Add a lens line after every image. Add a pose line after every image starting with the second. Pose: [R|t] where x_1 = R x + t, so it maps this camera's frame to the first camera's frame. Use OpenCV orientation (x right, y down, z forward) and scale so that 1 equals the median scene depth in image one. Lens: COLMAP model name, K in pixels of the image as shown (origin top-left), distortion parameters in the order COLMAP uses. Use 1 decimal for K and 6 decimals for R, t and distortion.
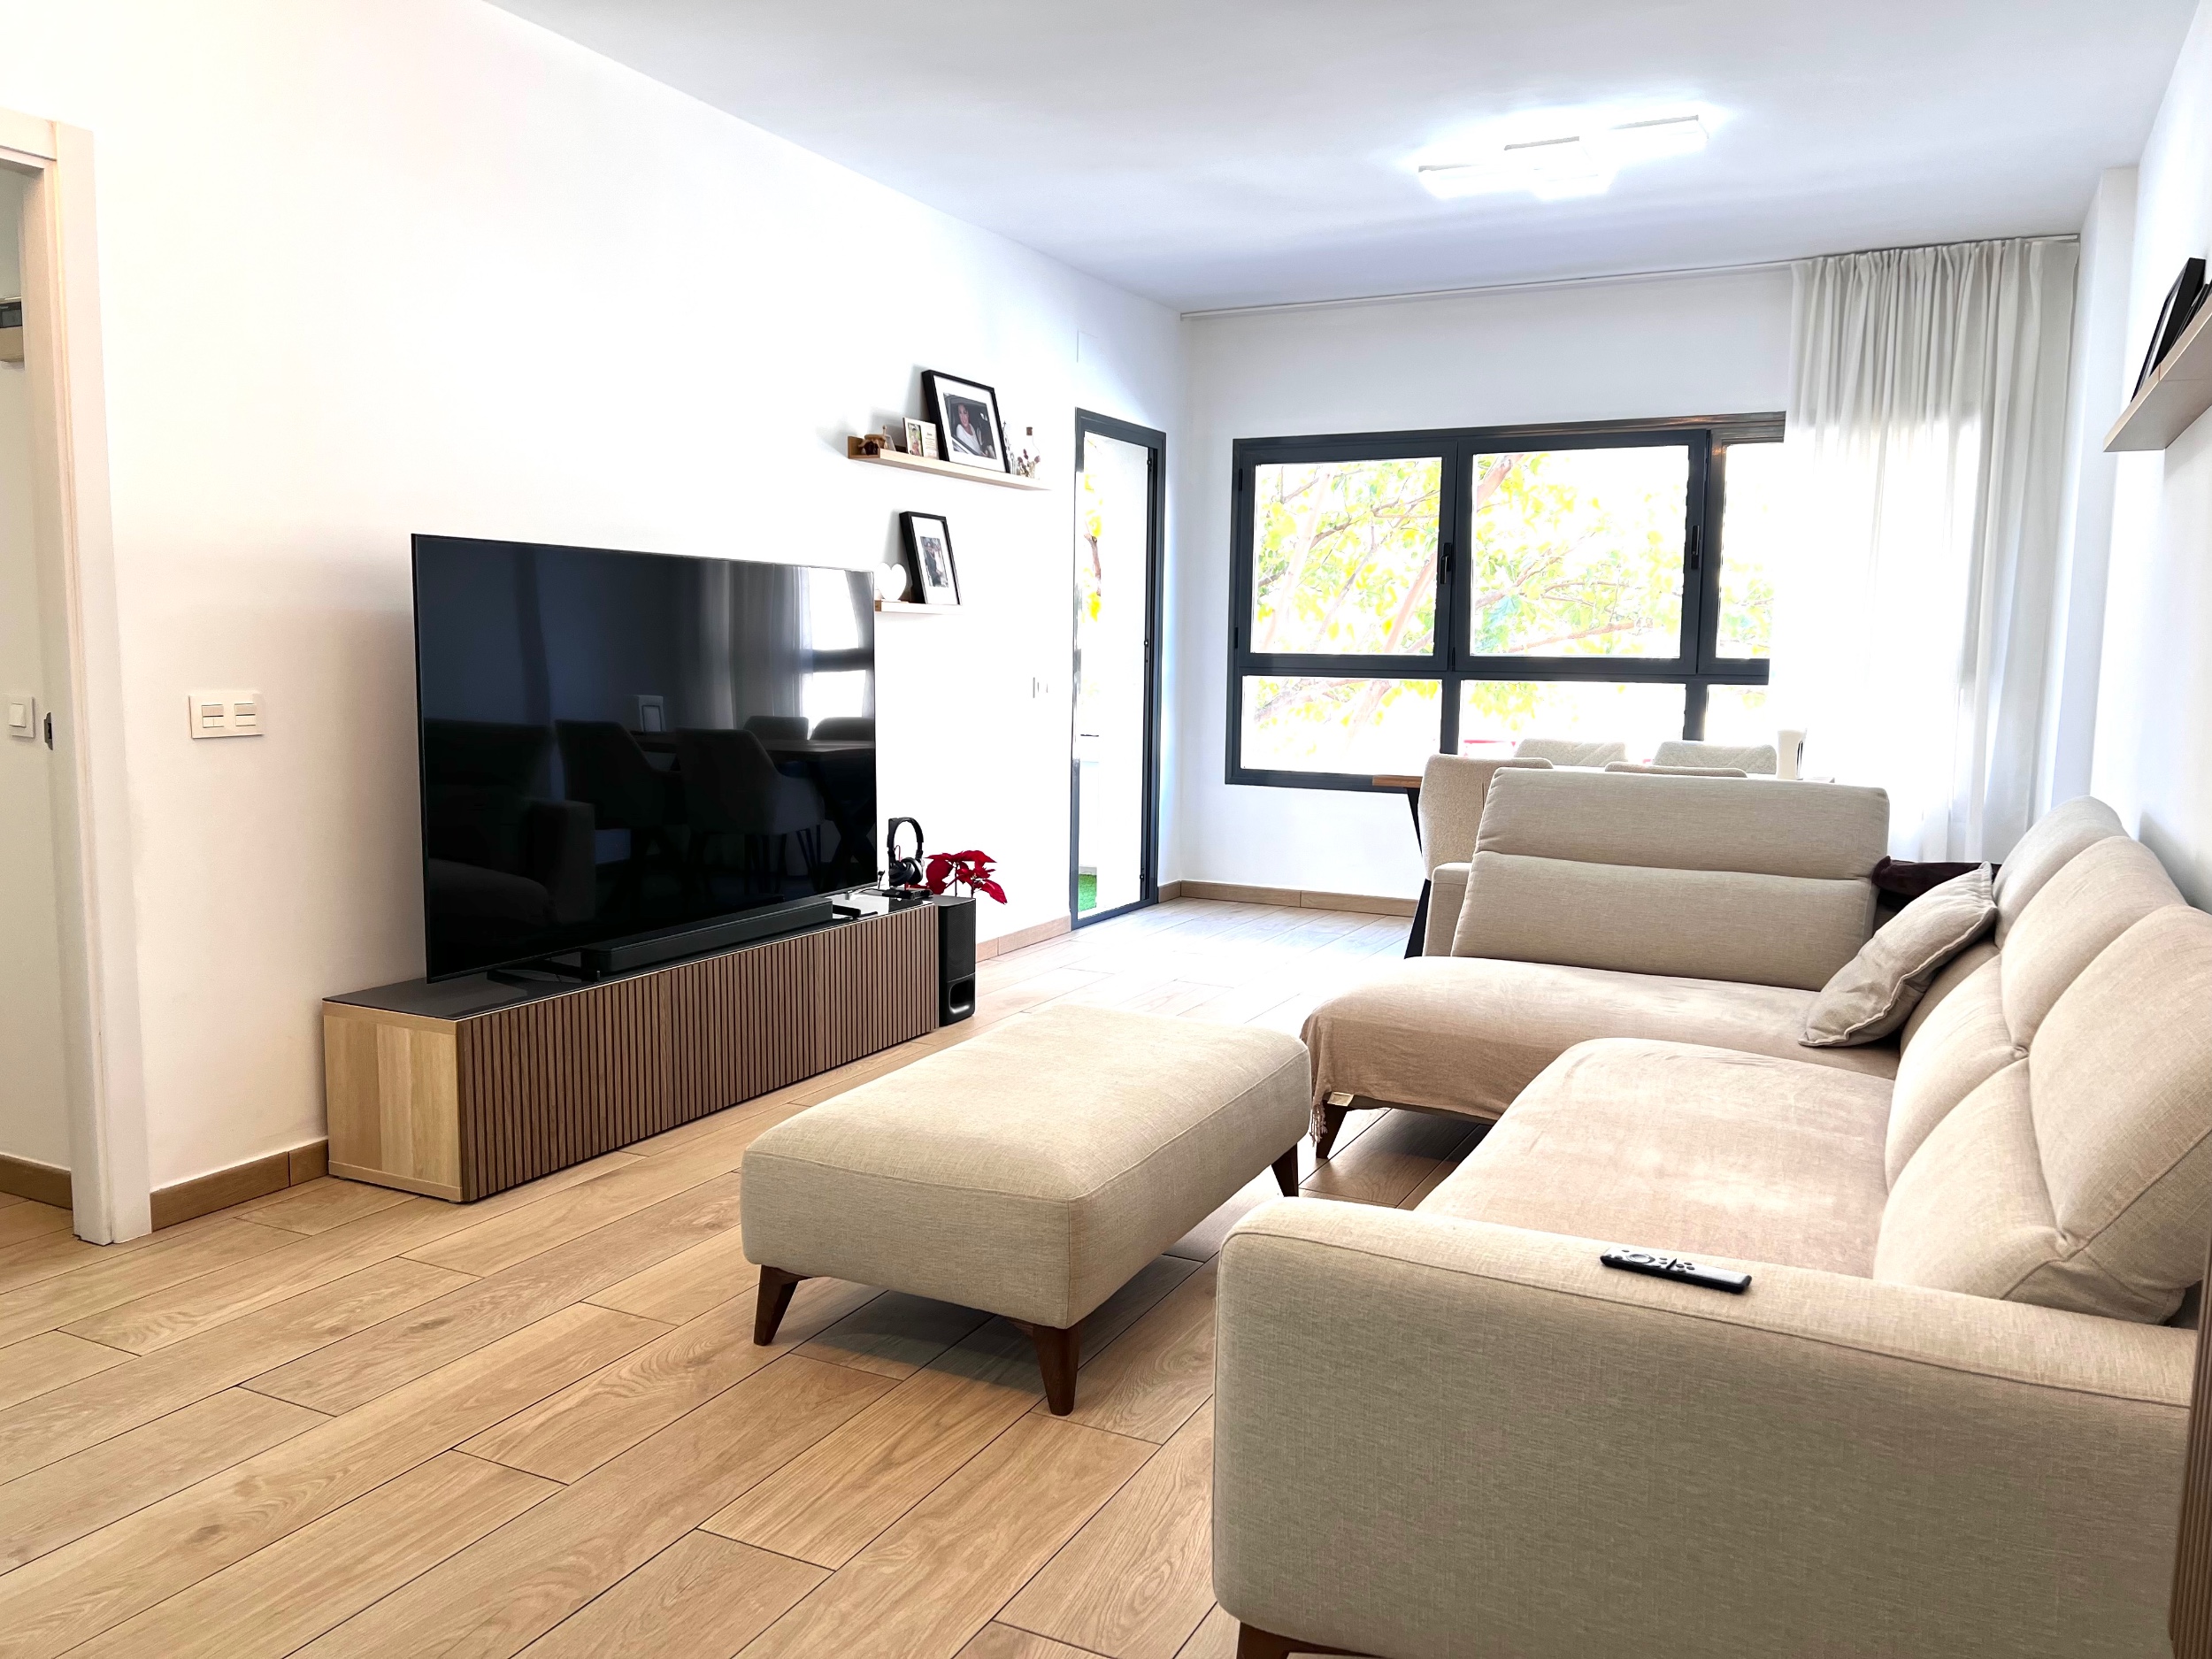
lens RADIAL K [[1672.5, 0, 1113.0], [0, 1672.5, 833.7], [0, 0, 1]] dist [0.031194, 0.002323]
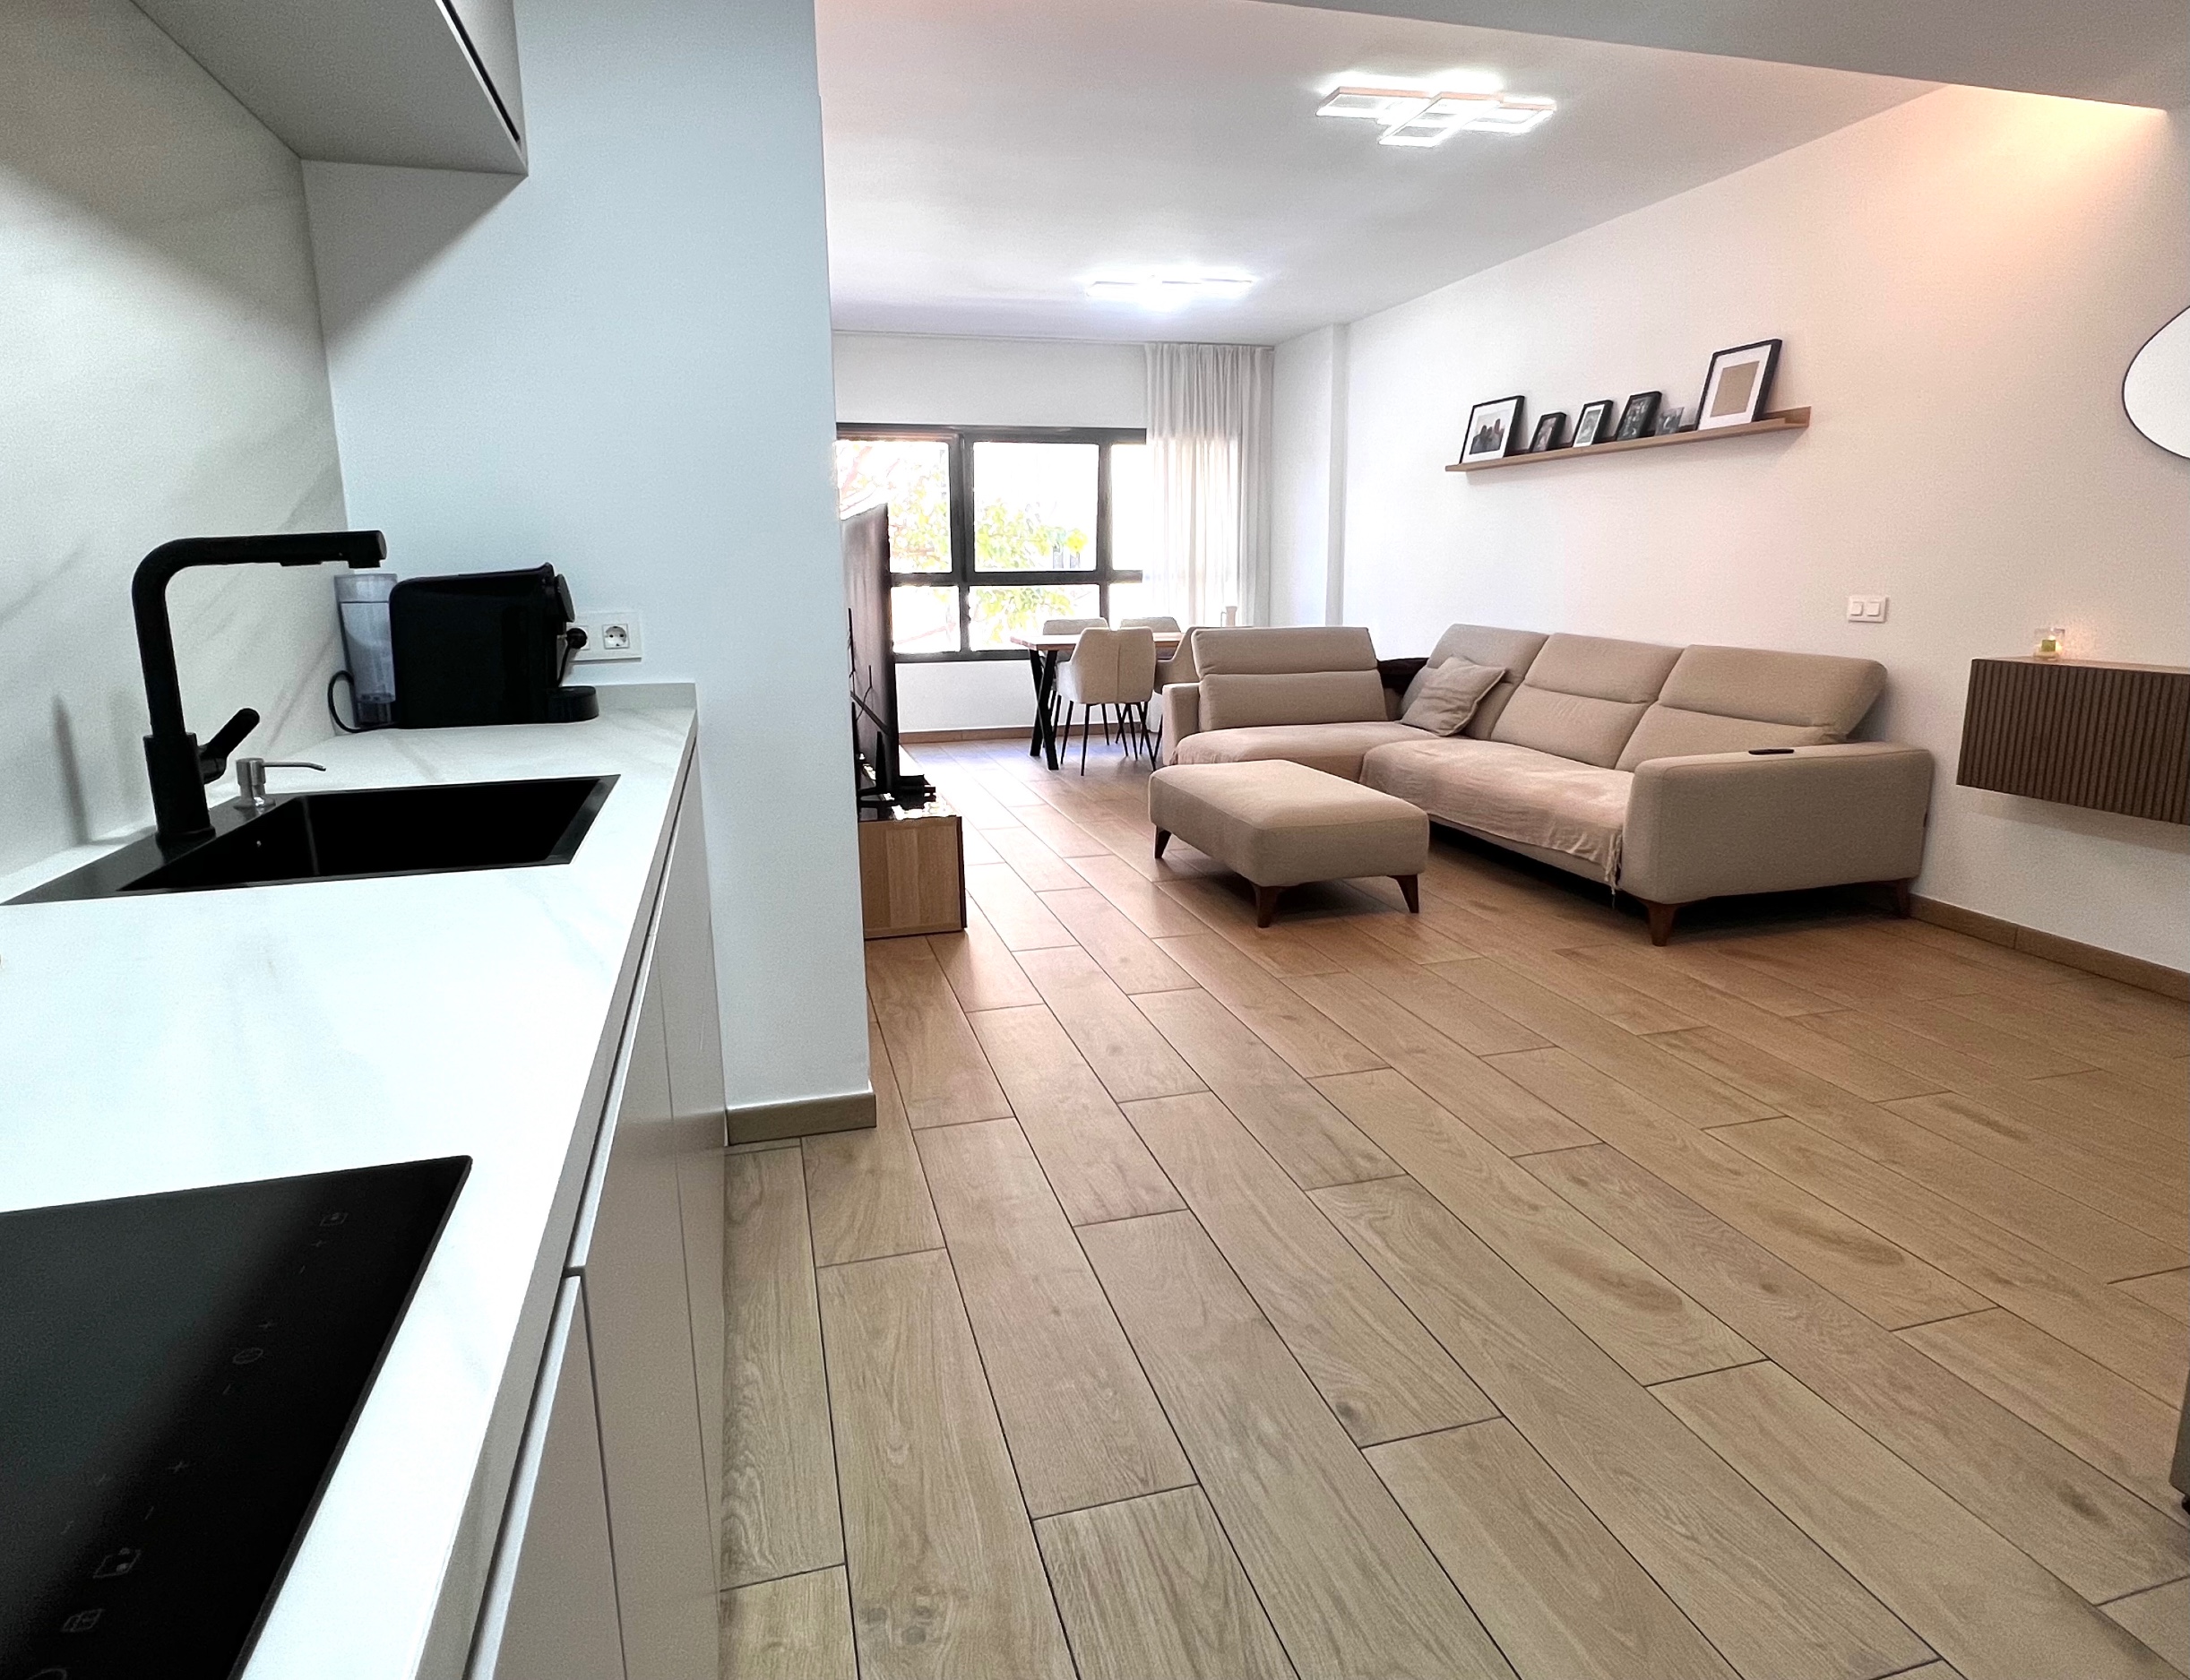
lens RADIAL K [[1268.5, 0, 1105.6], [0, 1268.5, 827.8], [0, 0, 1]] dist [-0.000509, 0.000021]
pose [[0.741845, -0.160077, 0.651184, -0.583592], [0.099568, 0.986620, 0.129105, -0.009977], [-0.663138, -0.030939, 0.747857, 0.007270]]
